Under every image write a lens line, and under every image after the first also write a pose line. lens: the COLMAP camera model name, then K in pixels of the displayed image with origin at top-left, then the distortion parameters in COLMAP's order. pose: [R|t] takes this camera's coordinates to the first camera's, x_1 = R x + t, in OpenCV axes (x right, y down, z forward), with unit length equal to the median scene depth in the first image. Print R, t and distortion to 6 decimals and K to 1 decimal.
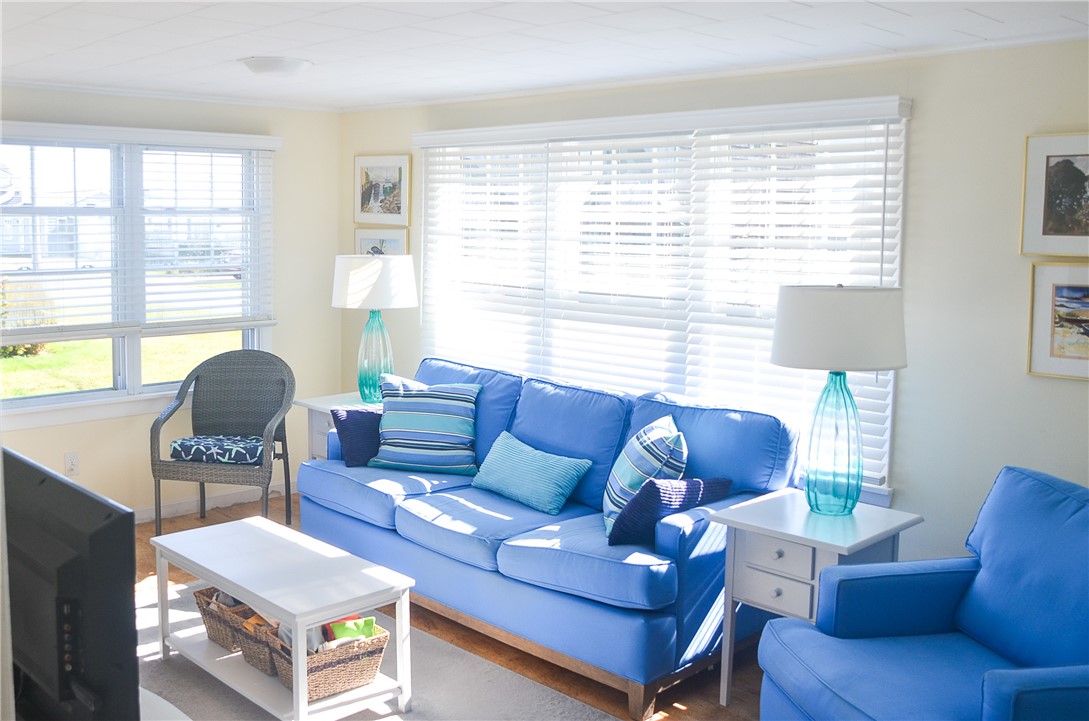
lens RADIAL K [[1152.7, 0, 544.5], [0, 1152.7, 360.5], [0, 0, 1]] dist [-0.011566, 0.016567]
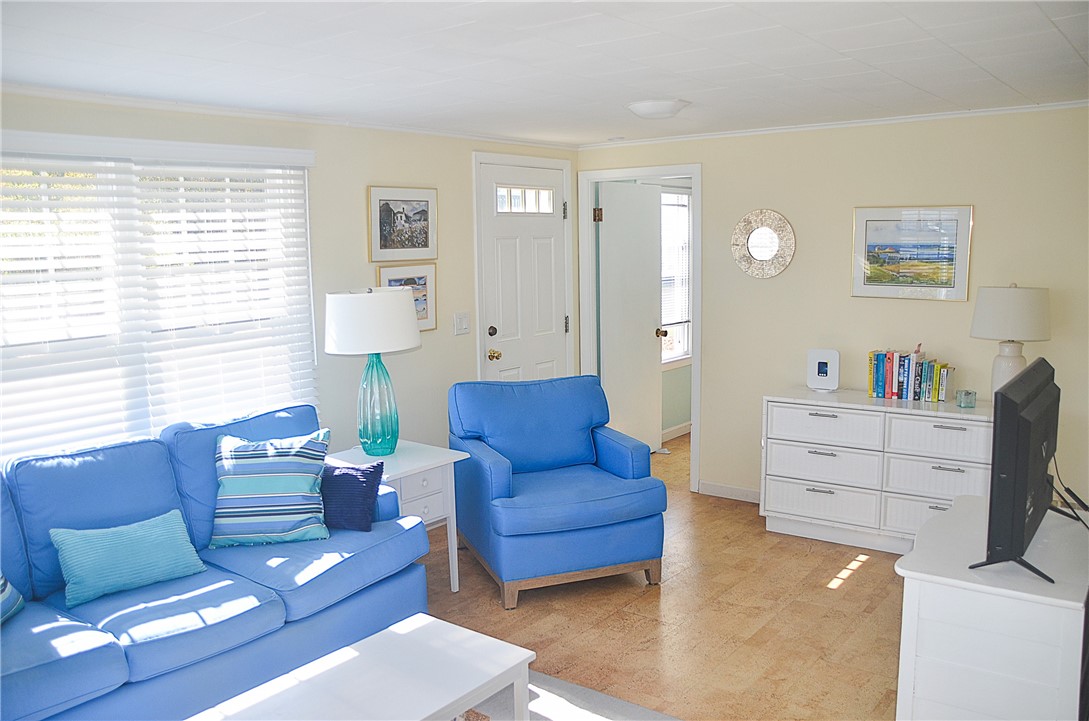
lens RADIAL K [[896.8, 0, 544.5], [0, 896.8, 360.5], [0, 0, 1]] dist [-0.004934, 0.004043]
pose [[-0.122202, -0.143618, 0.982059, -0.614311], [0.150612, 0.975333, 0.161375, -0.091248], [-0.981011, 0.167630, -0.097557, 0.675616]]
